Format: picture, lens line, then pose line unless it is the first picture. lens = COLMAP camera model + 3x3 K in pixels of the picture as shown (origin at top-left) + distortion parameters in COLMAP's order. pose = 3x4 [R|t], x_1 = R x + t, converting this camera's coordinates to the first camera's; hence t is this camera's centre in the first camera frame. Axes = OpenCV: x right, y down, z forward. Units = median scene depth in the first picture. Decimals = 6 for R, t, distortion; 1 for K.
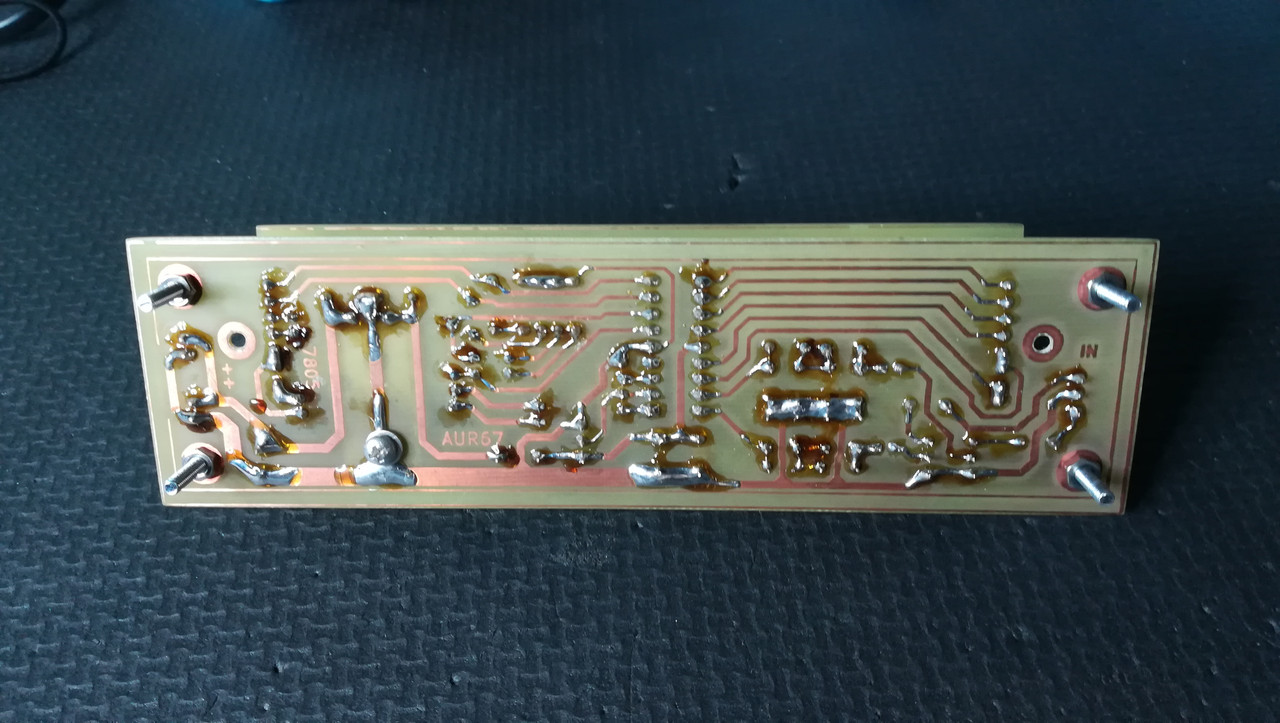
lens RADIAL K [[982.5, 0, 641.3], [0, 982.5, 368.1], [0, 0, 1]] dist [0.025357, -0.081143]
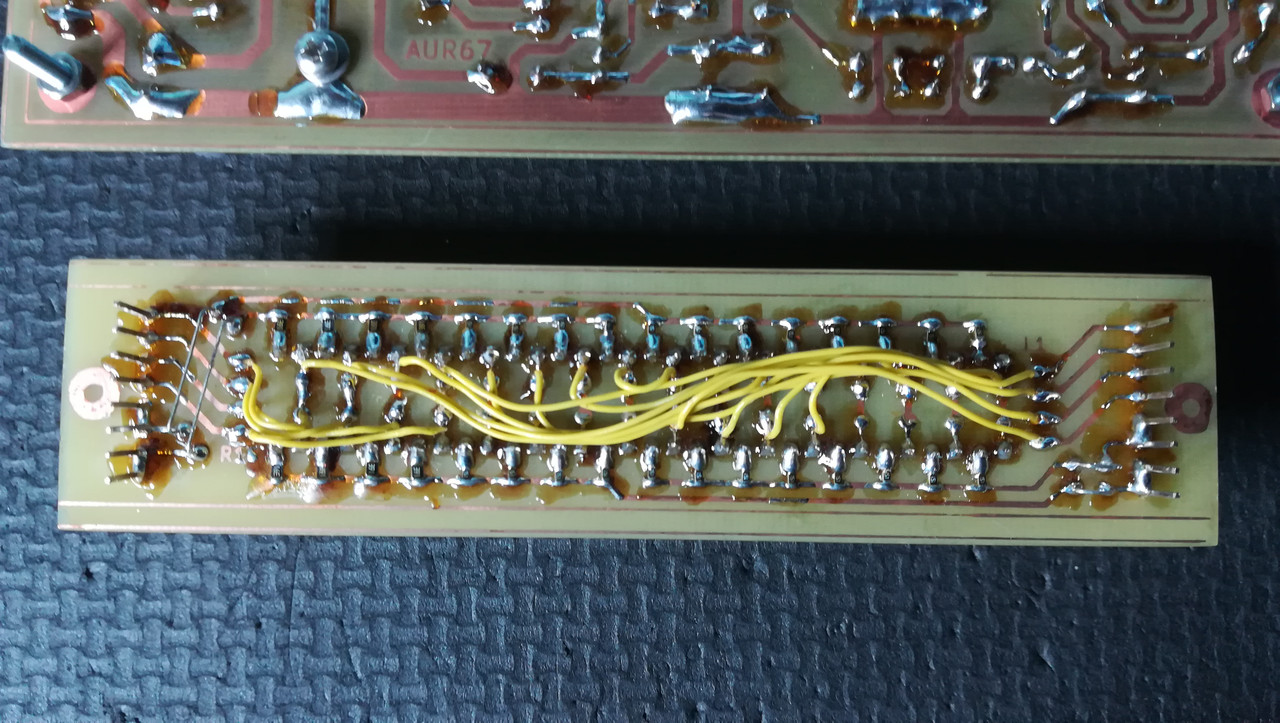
lens RADIAL K [[982.5, 0, 641.3], [0, 982.5, 368.1], [0, 0, 1]] dist [0.025357, -0.081143]
pose [[0.999533, 0.016484, 0.025750, -0.046687], [-0.007552, 0.949226, -0.314505, 0.532024], [-0.029627, 0.314163, 0.948907, 0.393519]]
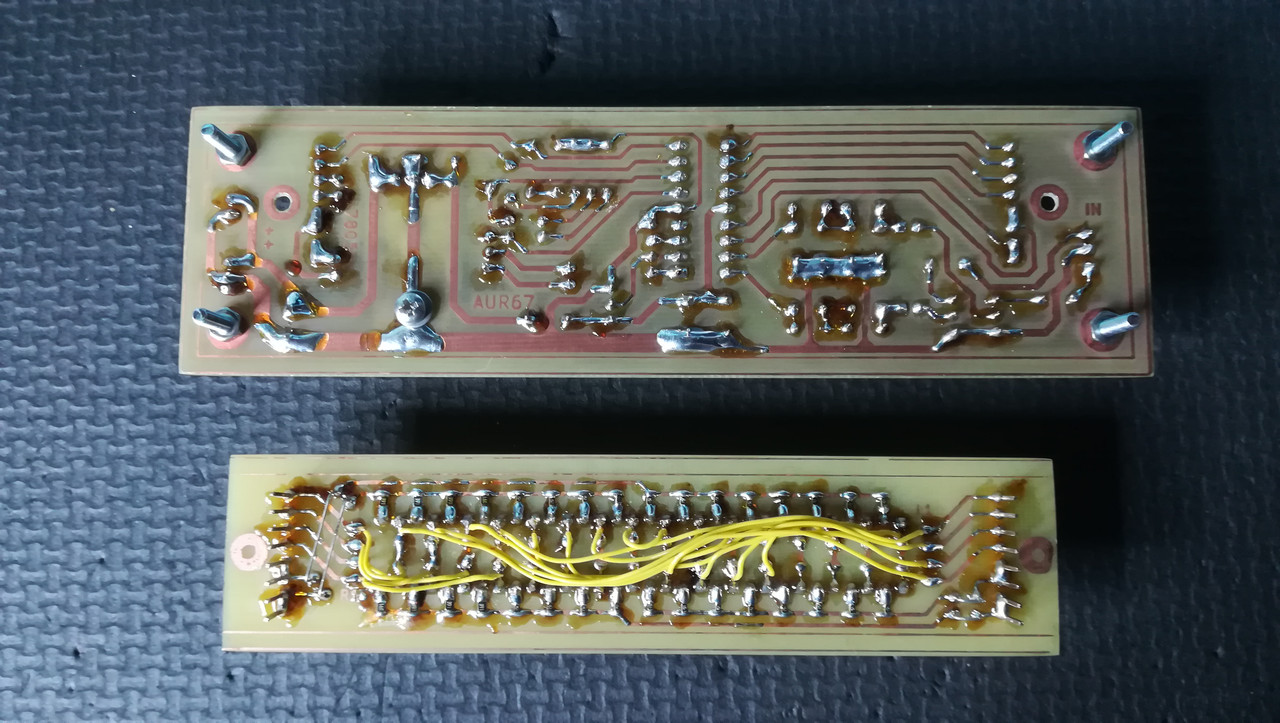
lens RADIAL K [[982.5, 0, 641.3], [0, 982.5, 368.1], [0, 0, 1]] dist [0.025357, -0.081143]
pose [[0.999657, 0.008090, 0.024903, -0.055563], [0.000967, 0.939019, -0.343865, 0.495428], [-0.026166, 0.343771, 0.938689, 0.074307]]
